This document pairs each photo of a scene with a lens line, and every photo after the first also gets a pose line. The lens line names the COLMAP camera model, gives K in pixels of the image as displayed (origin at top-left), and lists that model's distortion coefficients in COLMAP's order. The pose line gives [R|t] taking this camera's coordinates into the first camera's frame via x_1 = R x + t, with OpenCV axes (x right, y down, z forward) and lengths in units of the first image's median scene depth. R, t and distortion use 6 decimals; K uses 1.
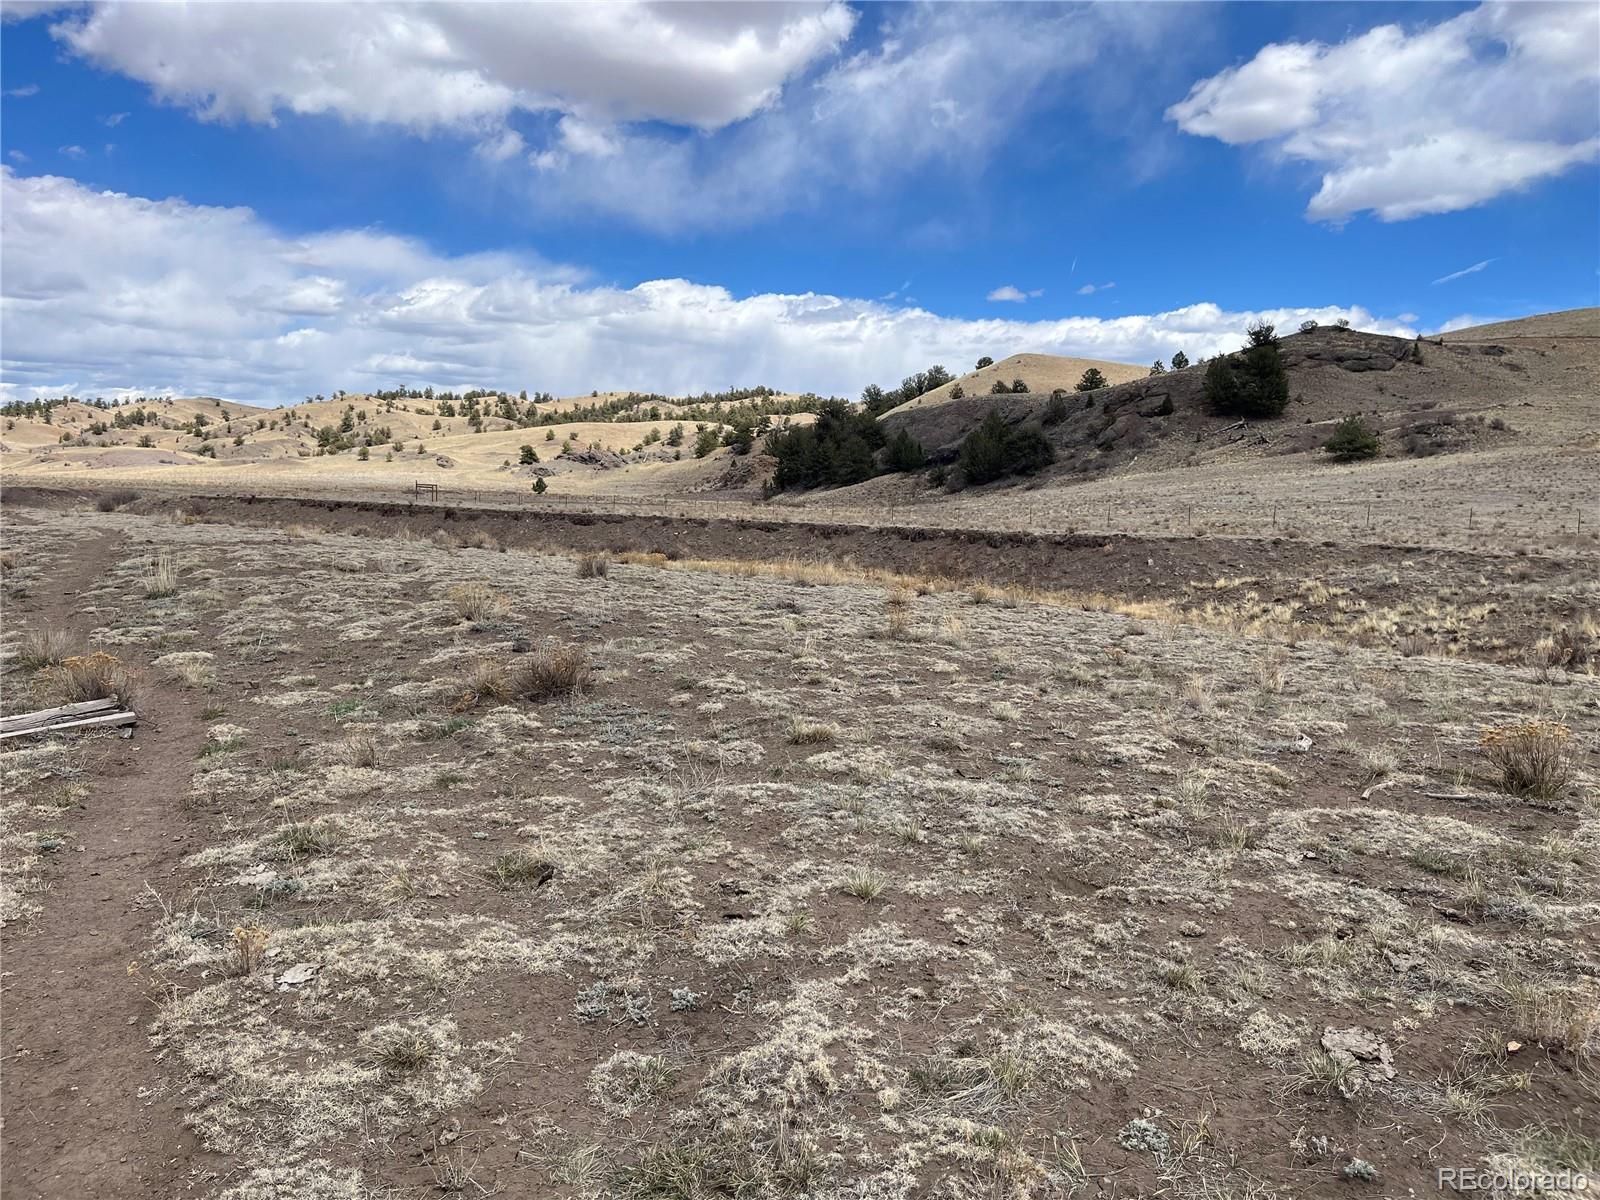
lens RADIAL K [[1212.9, 0, 819.1], [0, 1212.9, 589.6], [0, 0, 1]] dist [0.051865, -0.069977]
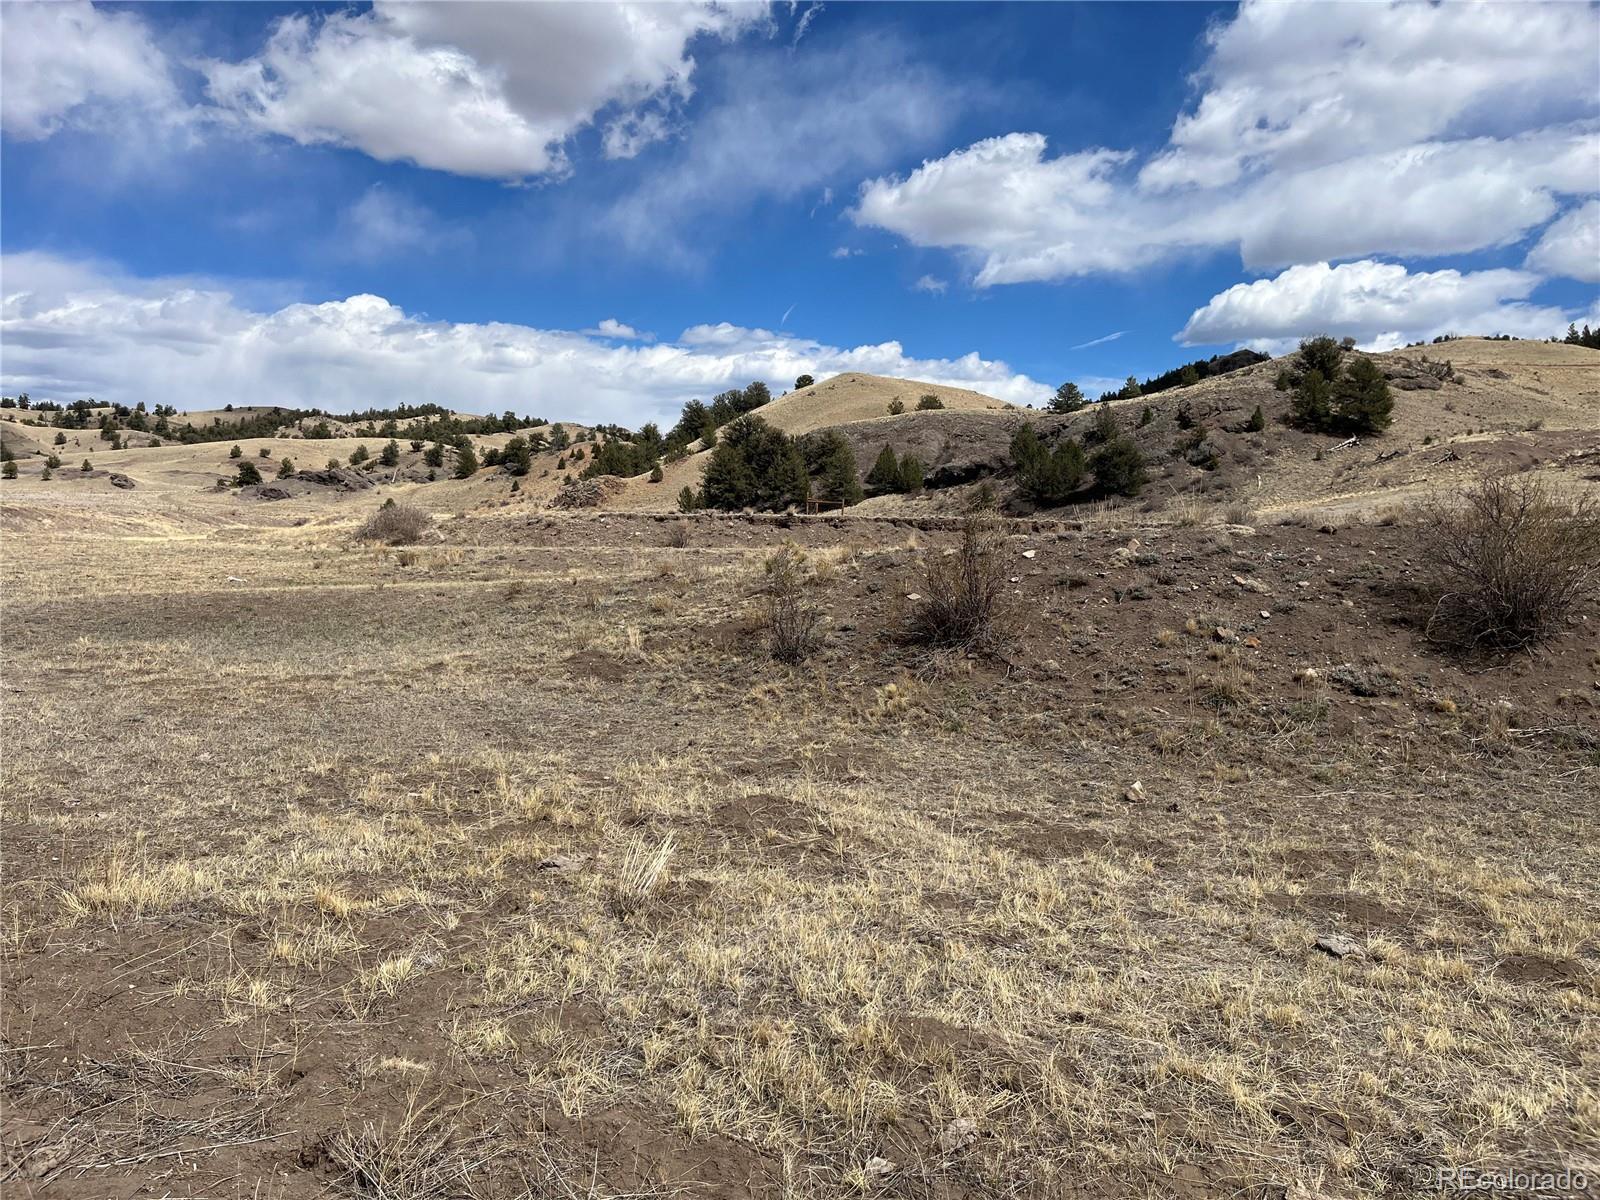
lens RADIAL K [[1212.9, 0, 819.1], [0, 1212.9, 589.6], [0, 0, 1]] dist [0.051865, -0.069977]
pose [[0.956377, -0.017658, 0.291600, -0.097857], [0.024101, 0.999538, -0.018519, -0.005132], [-0.291138, 0.024739, 0.956361, 0.075043]]
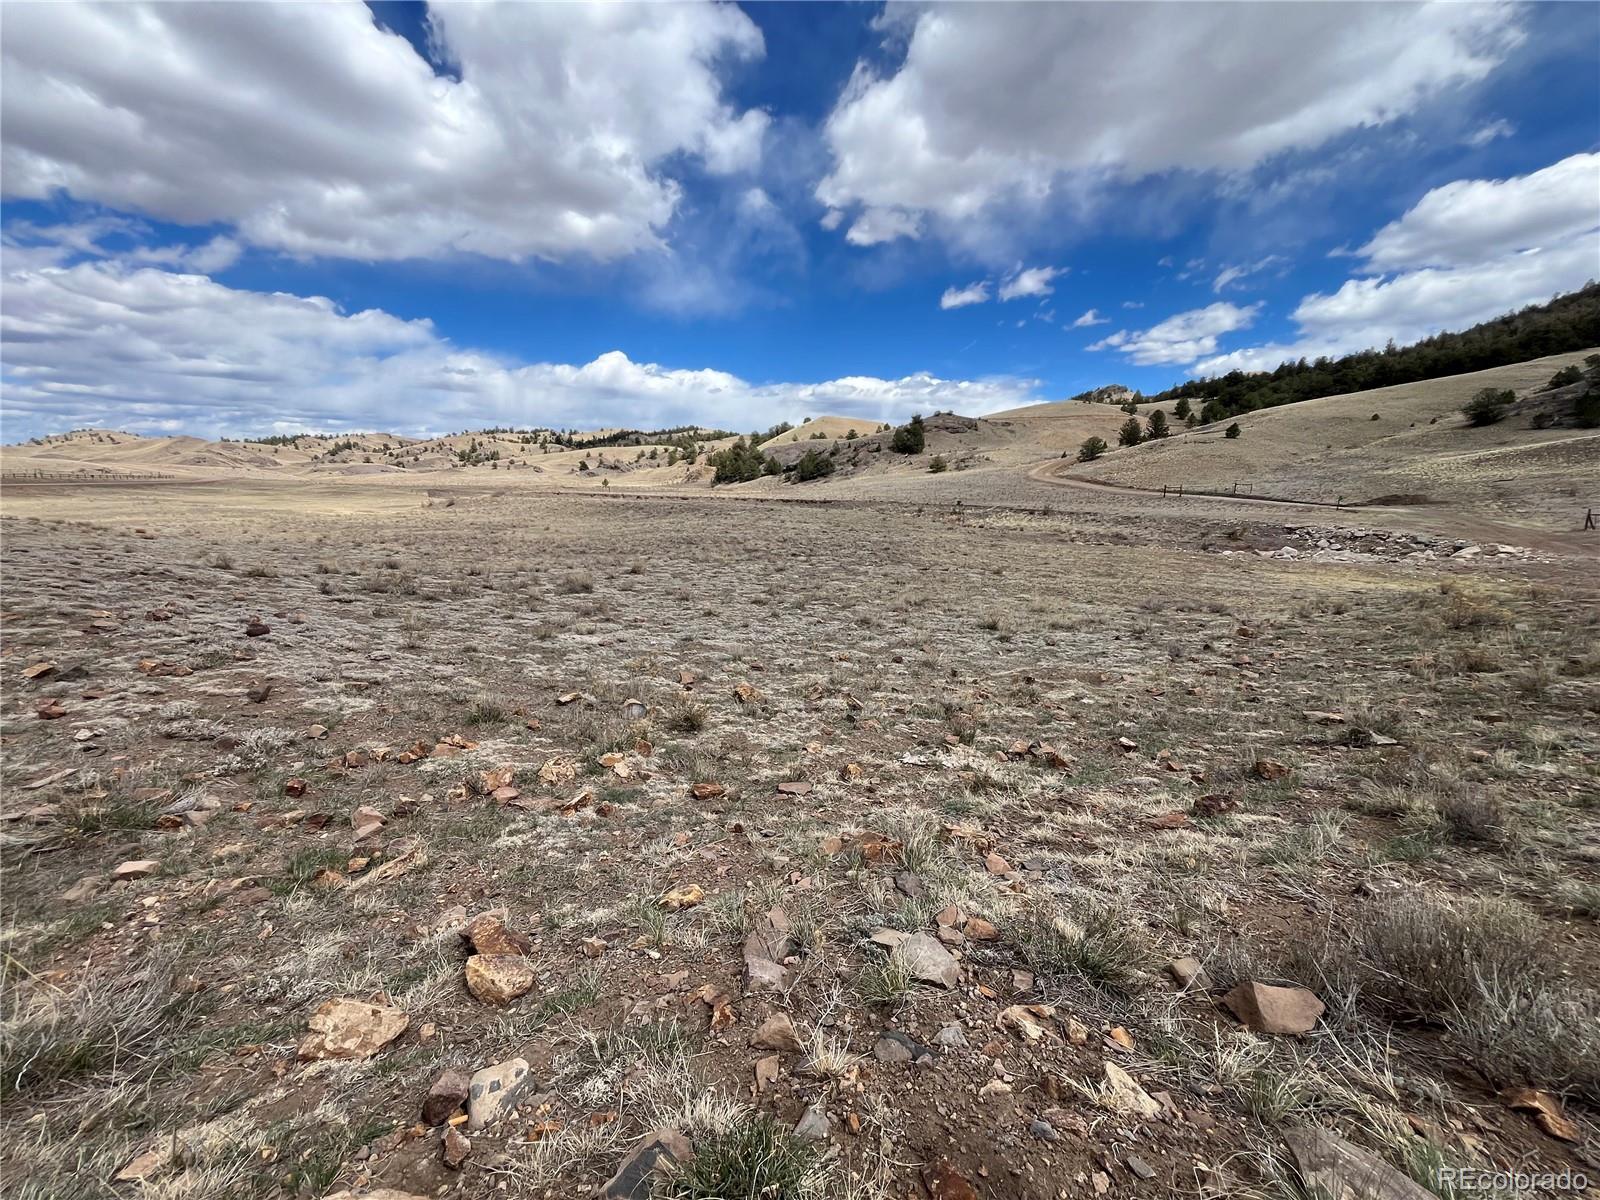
lens RADIAL K [[635.8, 0, 805.4], [0, 635.8, 621.8], [0, 0, 1]] dist [-0.005438, -0.000323]
pose [[0.991865, -0.038587, 0.121302, -0.011183], [0.021432, 0.989967, 0.139667, 0.005290], [-0.125474, -0.135931, 0.982741, -0.099134]]
